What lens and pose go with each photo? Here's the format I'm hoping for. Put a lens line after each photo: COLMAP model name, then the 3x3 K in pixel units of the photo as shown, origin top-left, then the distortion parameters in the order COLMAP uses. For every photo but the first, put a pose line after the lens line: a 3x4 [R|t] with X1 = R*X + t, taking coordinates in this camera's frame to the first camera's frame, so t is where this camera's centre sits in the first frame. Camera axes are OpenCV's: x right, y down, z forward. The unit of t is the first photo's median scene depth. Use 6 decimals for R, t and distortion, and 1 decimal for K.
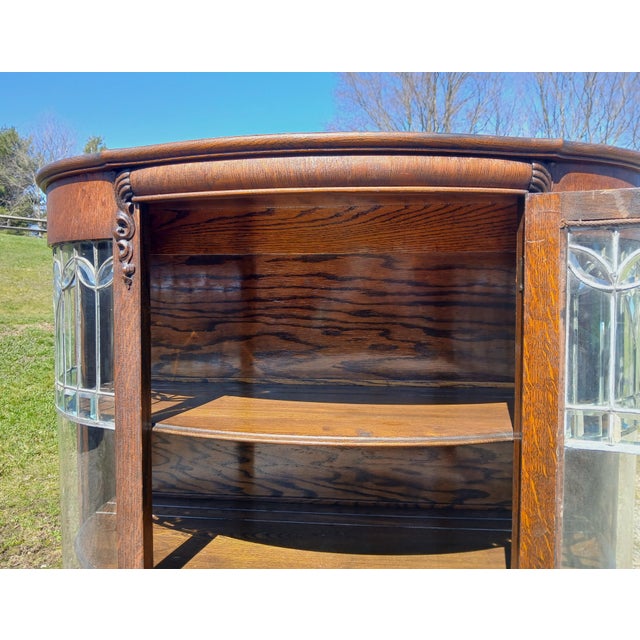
lens RADIAL K [[522.8, 0, 309.2], [0, 522.8, 307.6], [0, 0, 1]] dist [0.008380, -0.054621]
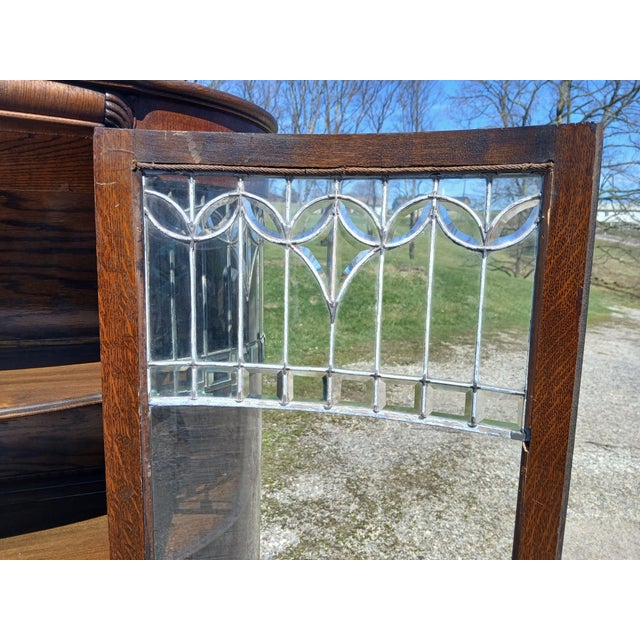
lens RADIAL K [[522.8, 0, 321.8], [0, 522.8, 310.6], [0, 0, 1]] dist [0.008380, -0.054621]
pose [[0.890658, -0.042444, 0.452688, 0.301804], [-0.007710, 0.994080, 0.108374, -0.009634], [-0.454608, -0.100014, 0.885059, 0.022437]]
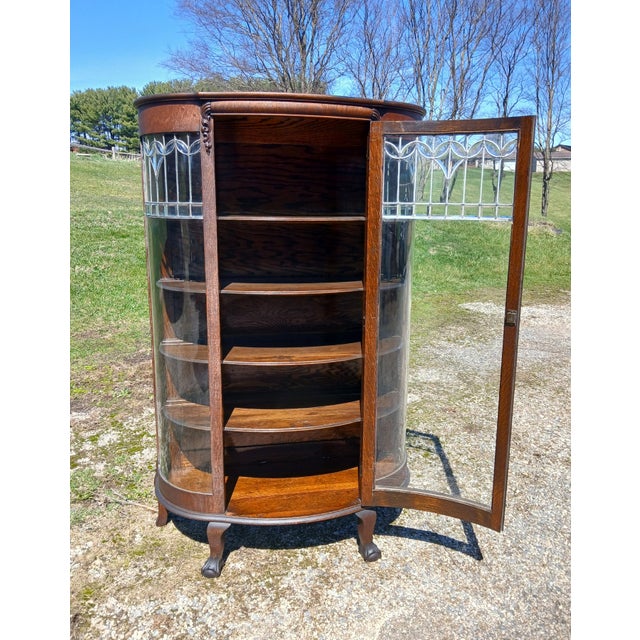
lens RADIAL K [[598.2, 0, 327.4], [0, 598.2, 329.9], [0, 0, 1]] dist [-0.024968, 0.000000]
pose [[0.959502, -0.049134, 0.277385, -0.603275], [-0.001946, 0.983492, 0.180941, 0.244454], [-0.281696, -0.174153, 0.943567, -1.740445]]
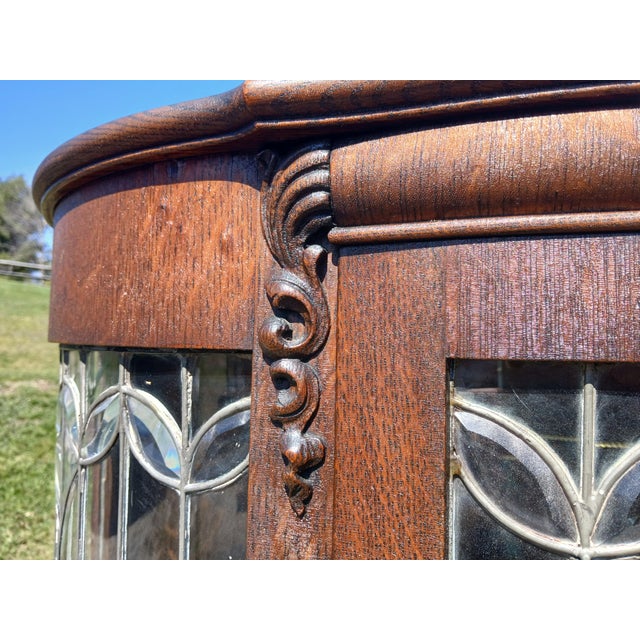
lens RADIAL K [[522.8, 0, 341.3], [0, 522.8, 314.4], [0, 0, 1]] dist [0.008380, -0.054621]
pose [[0.998564, 0.021972, 0.048863, -0.335856], [-0.017514, 0.995799, -0.089873, -0.127131], [-0.050632, 0.088888, 0.994754, 0.666192]]
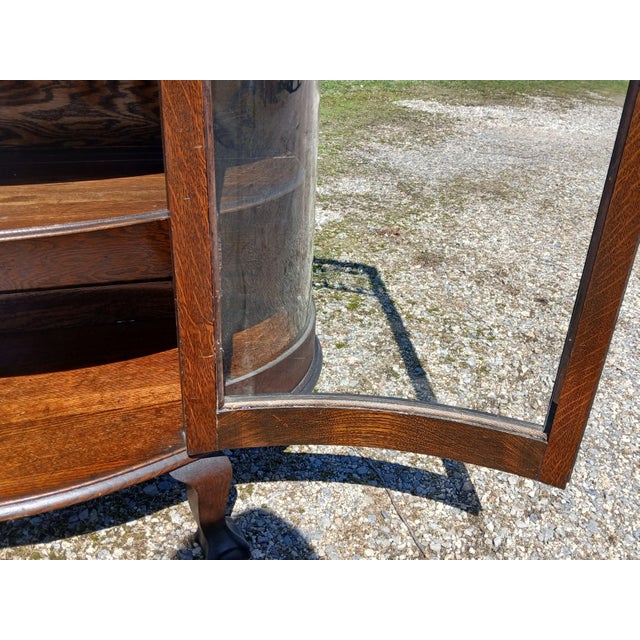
lens RADIAL K [[587.1, 0, 323.2], [0, 587.1, 322.0], [0, 0, 1]] dist [0.025614, 0.000000]
pose [[0.916728, -0.145204, 0.372191, 0.234060], [-0.021230, 0.912591, 0.408322, 1.009516], [-0.398948, -0.382222, 0.833515, 0.023747]]
